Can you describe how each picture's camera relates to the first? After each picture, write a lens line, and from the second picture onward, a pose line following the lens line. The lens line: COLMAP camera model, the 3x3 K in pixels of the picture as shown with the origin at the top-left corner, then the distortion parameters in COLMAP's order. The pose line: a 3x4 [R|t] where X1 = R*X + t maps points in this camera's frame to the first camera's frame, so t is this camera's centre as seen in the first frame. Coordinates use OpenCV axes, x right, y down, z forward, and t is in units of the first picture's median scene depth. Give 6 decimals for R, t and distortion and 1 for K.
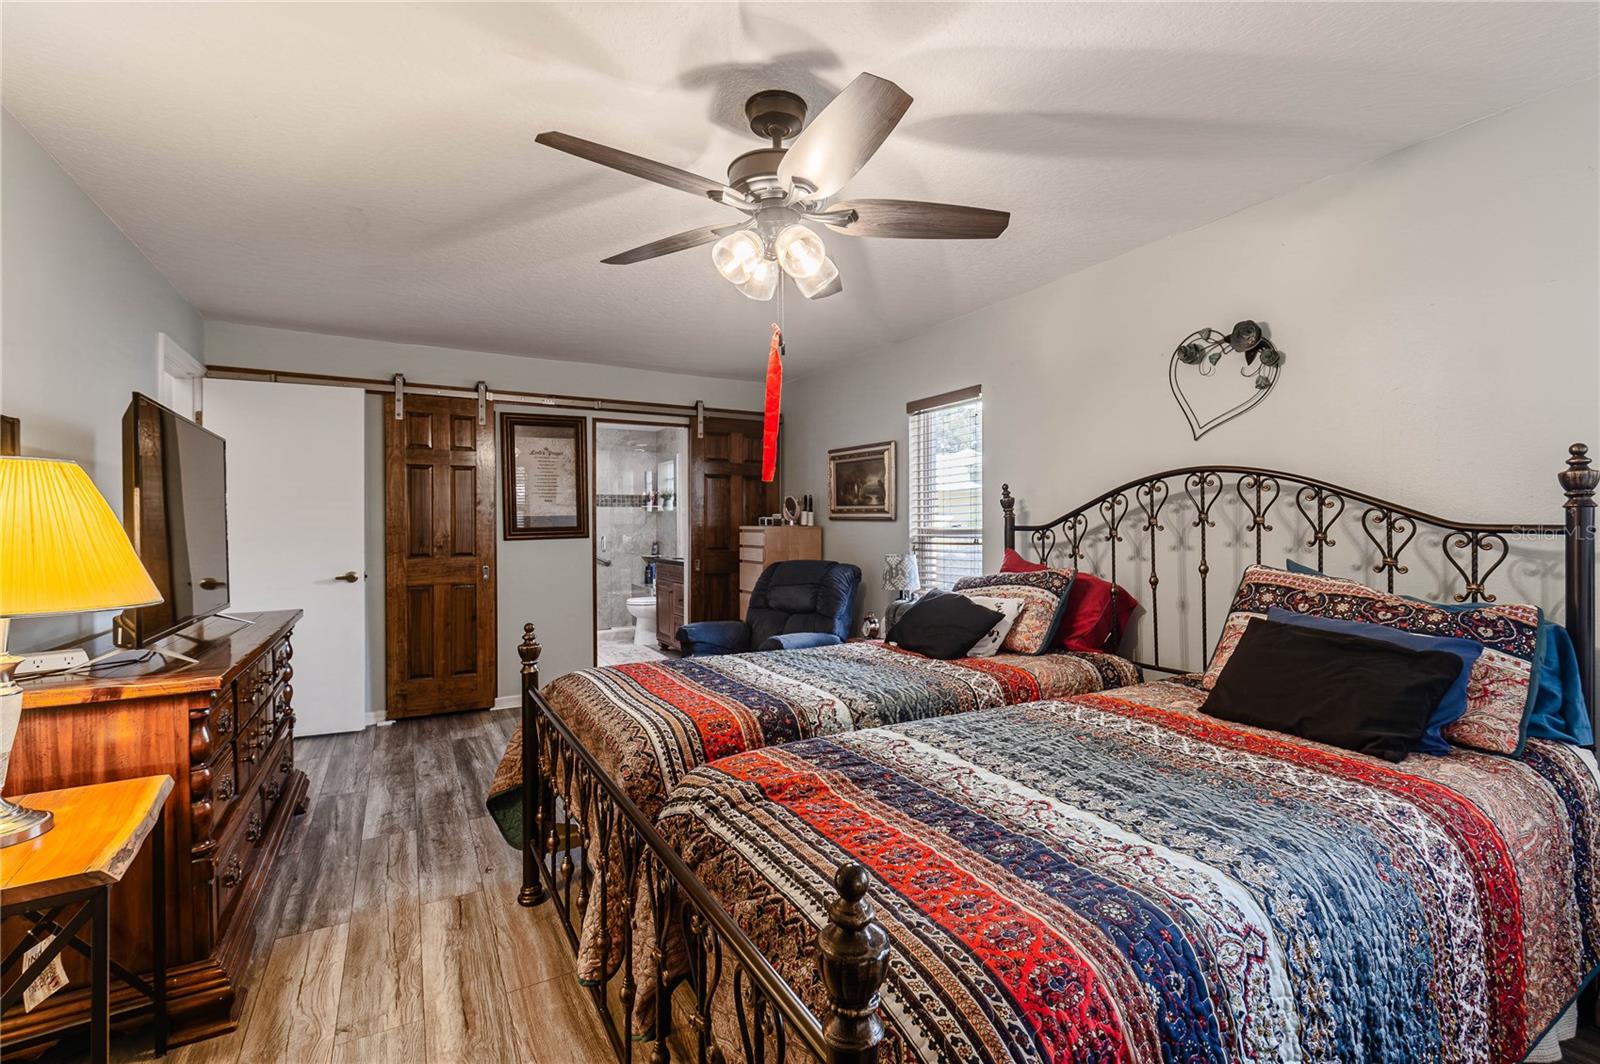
lens RADIAL K [[688.0, 0, 800.0], [0, 688.0, 532.0], [0, 0, 1]] dist [-0.000128, -0.000013]
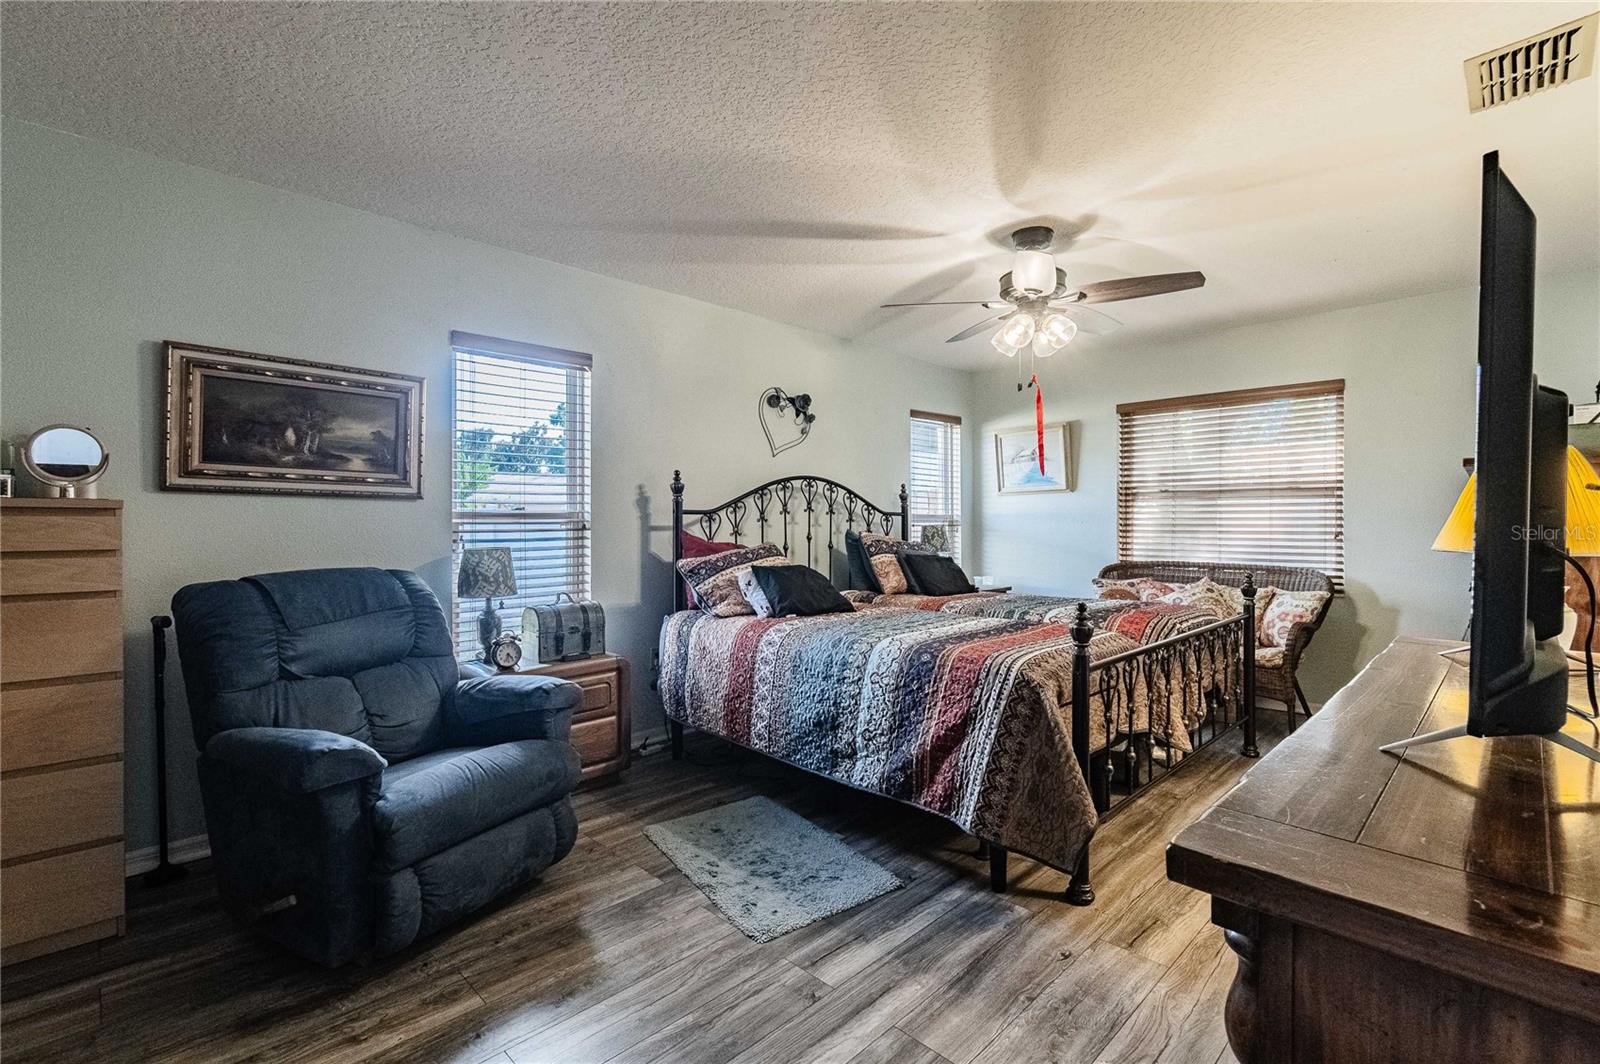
lens RADIAL K [[702.1, 0, 842.0], [0, 702.1, 528.6], [0, 0, 1]] dist [-0.000048, -0.000007]
pose [[-0.266390, -0.011034, 0.963802, -1.061460], [0.006684, 0.999889, 0.013295, 0.009931], [-0.963842, 0.009983, -0.266287, 1.356468]]
